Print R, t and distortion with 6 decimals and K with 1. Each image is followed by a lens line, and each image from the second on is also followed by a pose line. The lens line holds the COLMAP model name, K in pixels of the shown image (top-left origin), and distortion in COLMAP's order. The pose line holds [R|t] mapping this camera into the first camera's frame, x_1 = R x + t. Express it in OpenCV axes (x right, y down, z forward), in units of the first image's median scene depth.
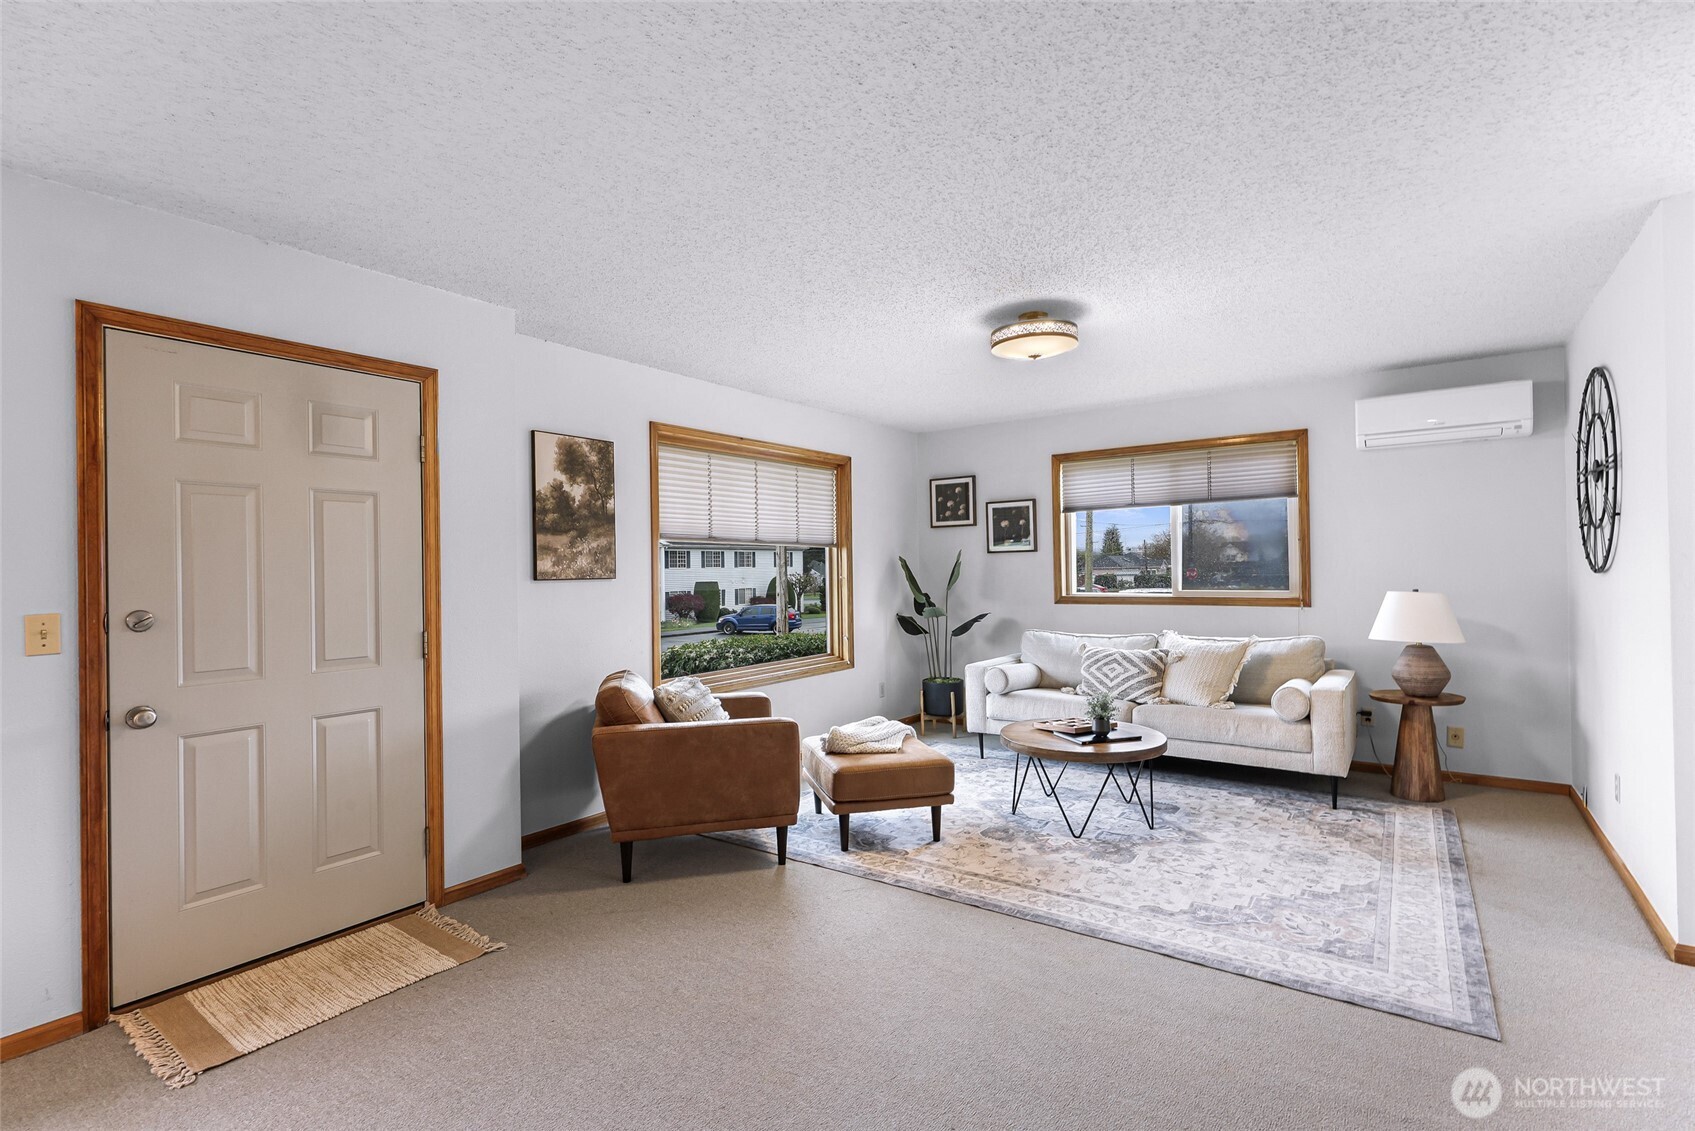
lens RADIAL K [[798.1, 0, 817.4], [0, 798.1, 558.7], [0, 0, 1]] dist [-0.001384, -0.000744]
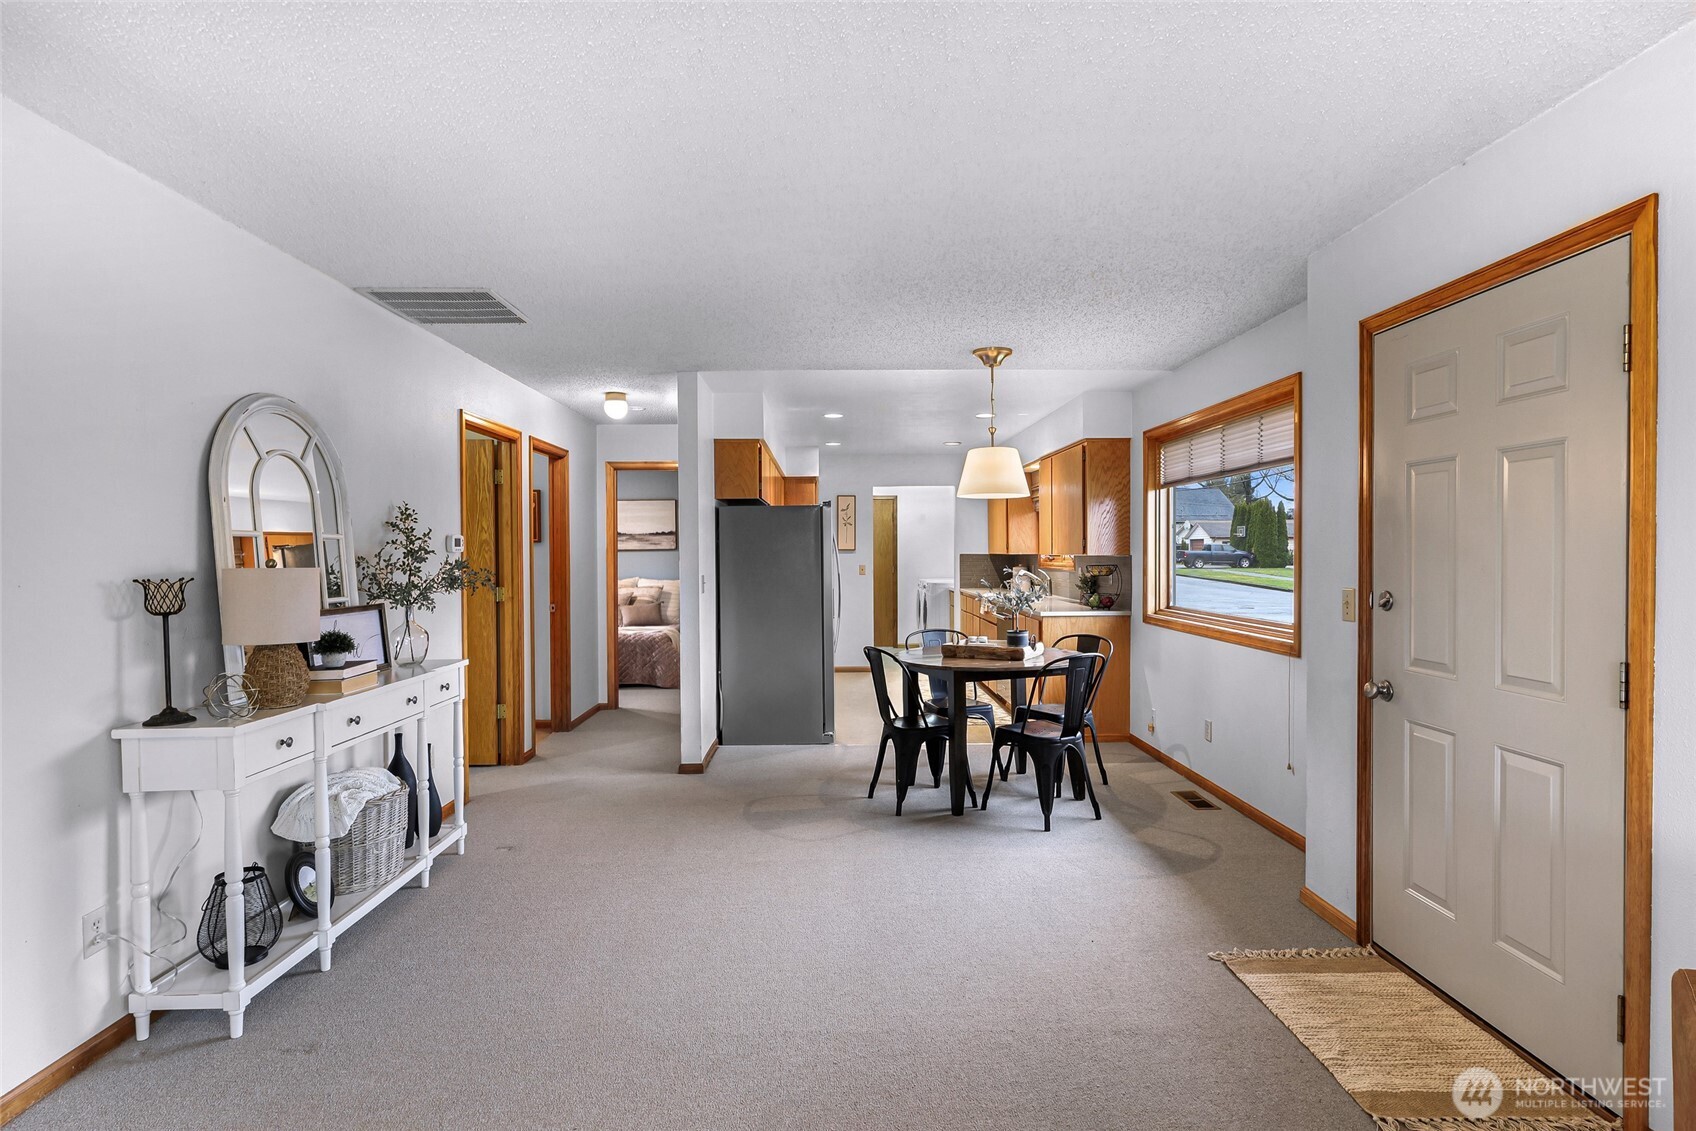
lens RADIAL K [[858.5, 0, 859.4], [0, 858.5, 565.4], [0, 0, 1]] dist [0.004892, -0.001190]
pose [[-0.769246, 0.030828, -0.638209, 0.275583], [0.025510, 0.999521, 0.017532, -0.004940], [0.638443, -0.002795, -0.769664, 0.922383]]
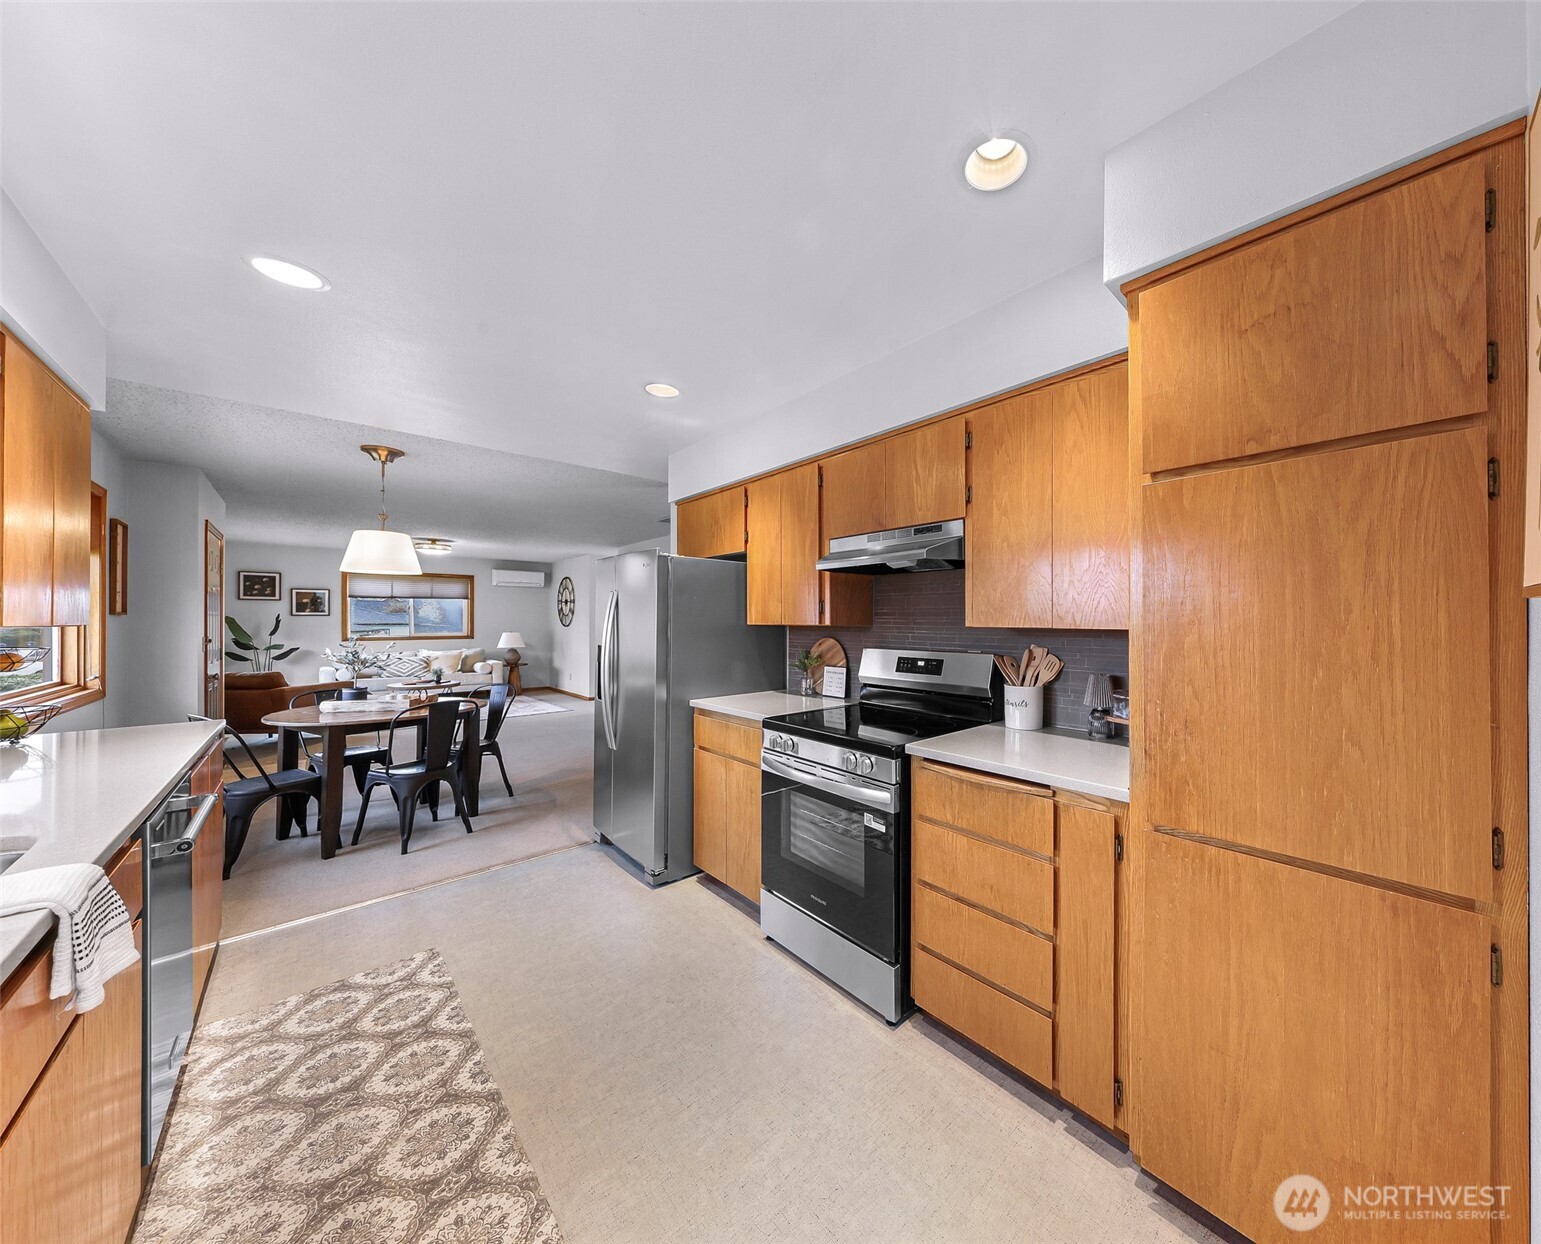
lens RADIAL K [[541.8, 0, 873.0], [0, 541.8, 618.7], [0, 0, 1]] dist [-0.000295, 0.000344]
pose [[0.098402, 0.023224, 0.994876, -1.475110], [-0.015375, 0.999644, -0.021815, 0.010622], [-0.995028, -0.013150, 0.098724, -0.775837]]
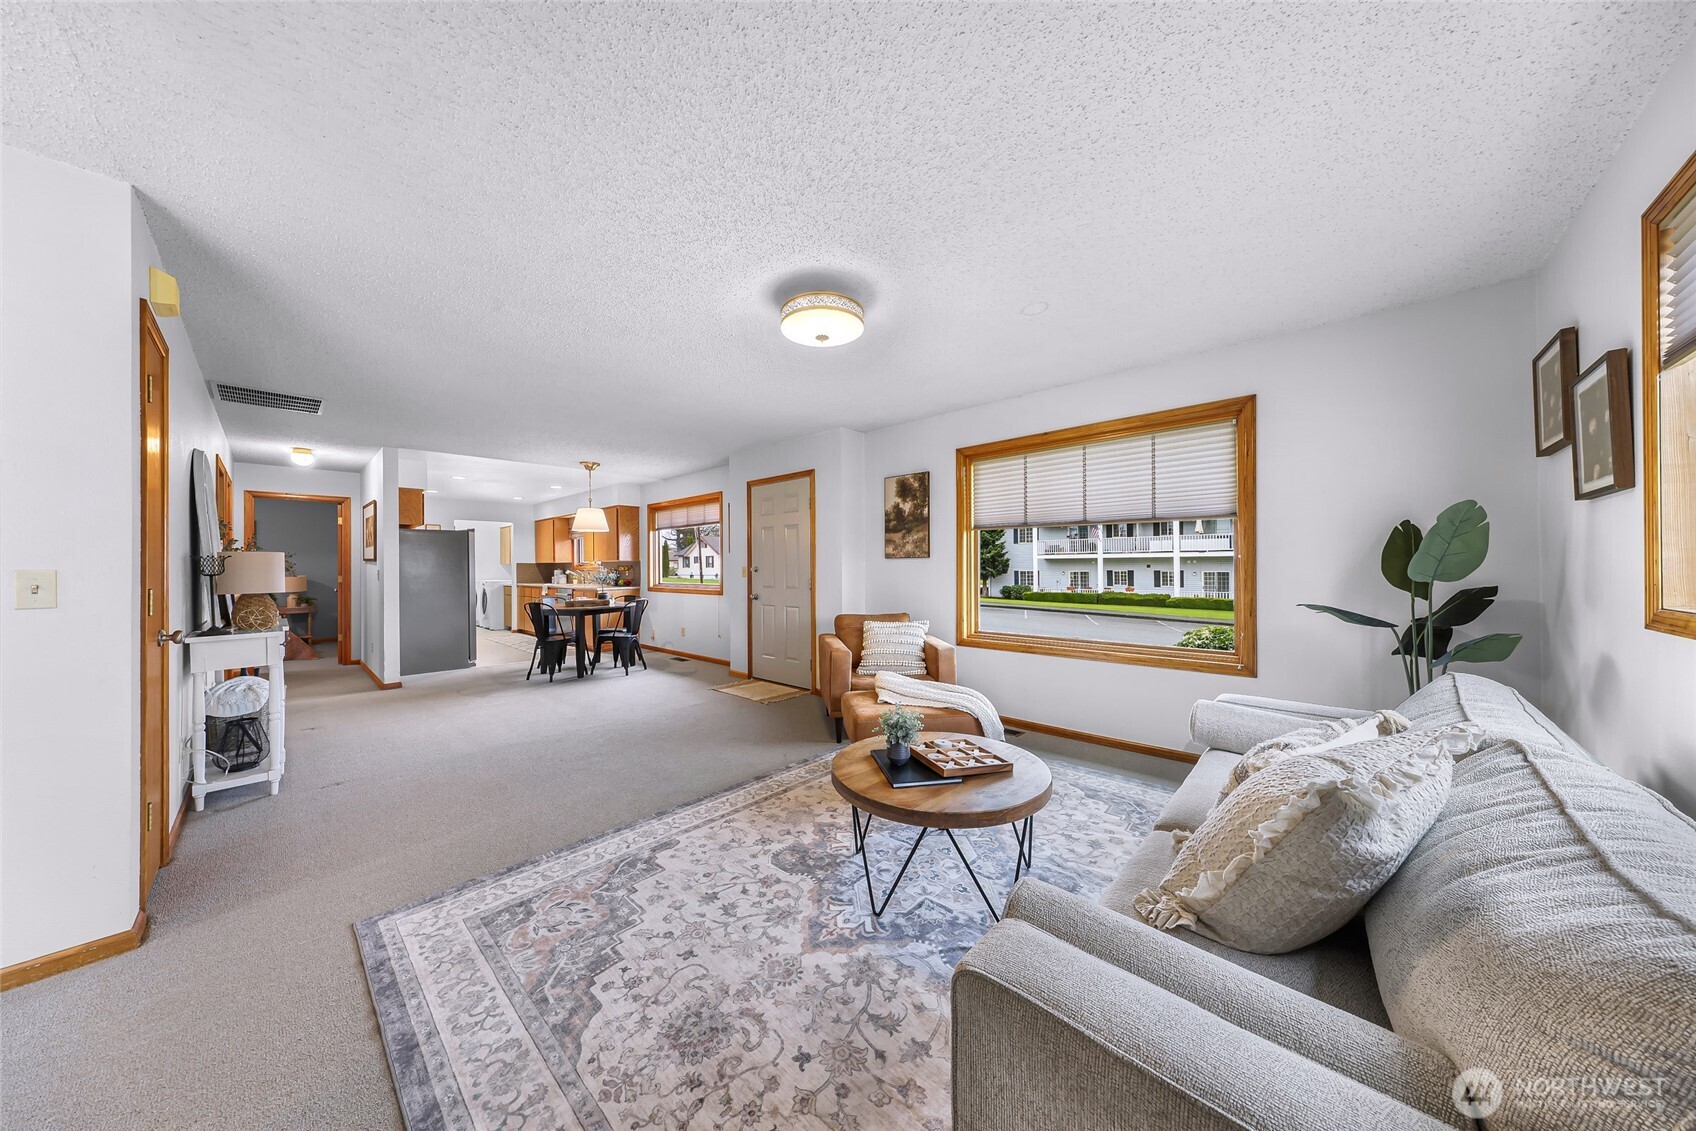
lens RADIAL K [[516.8, 0, 834.1], [0, 516.8, 560.6], [0, 0, 1]] dist [0.001011, 0.000123]
pose [[-0.100388, 0.006811, -0.994925, 0.864345], [0.021220, 0.999764, 0.004703, 0.024248], [0.994722, -0.020640, -0.100509, 1.004651]]
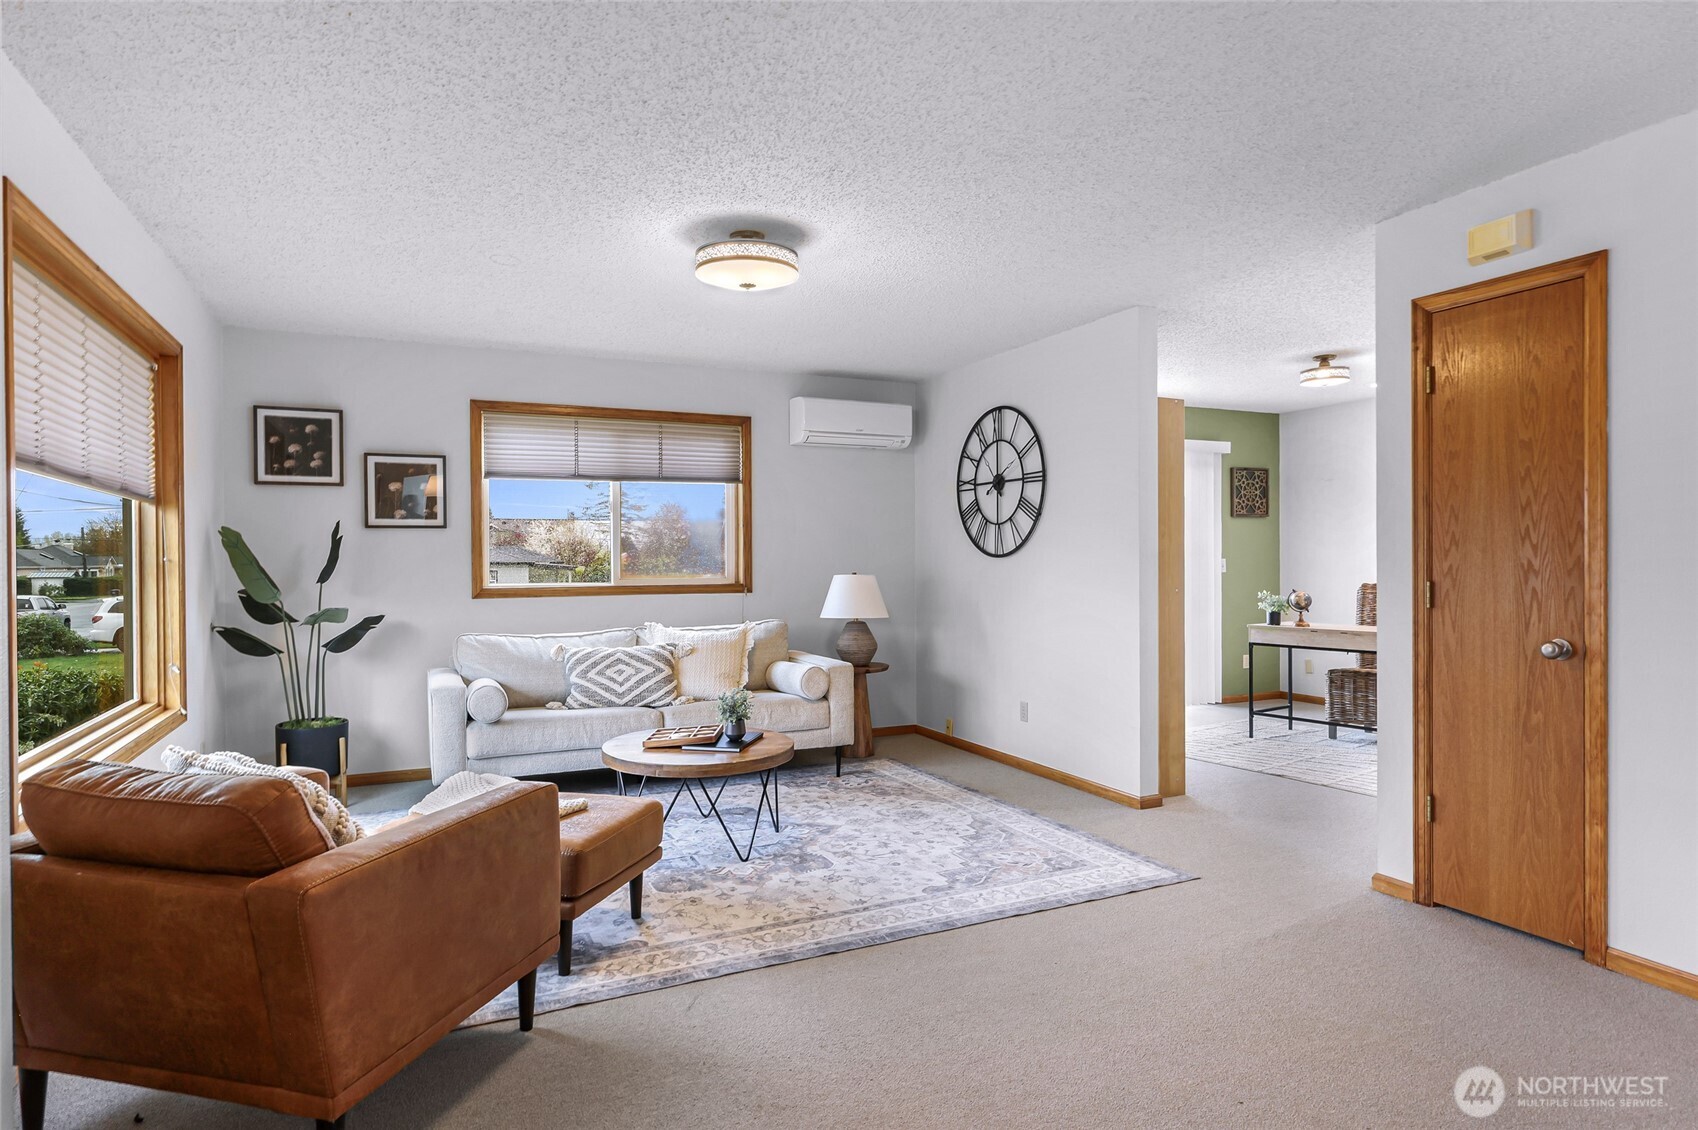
lens RADIAL K [[958.0, 0, 833.4], [0, 958.0, 561.1], [0, 0, 1]] dist [0.001572, 0.000684]
pose [[0.463280, 0.012310, 0.886127, -0.524575], [-0.014315, 0.999877, -0.006406, 0.033447], [-0.886097, -0.009717, 0.463399, 0.431199]]
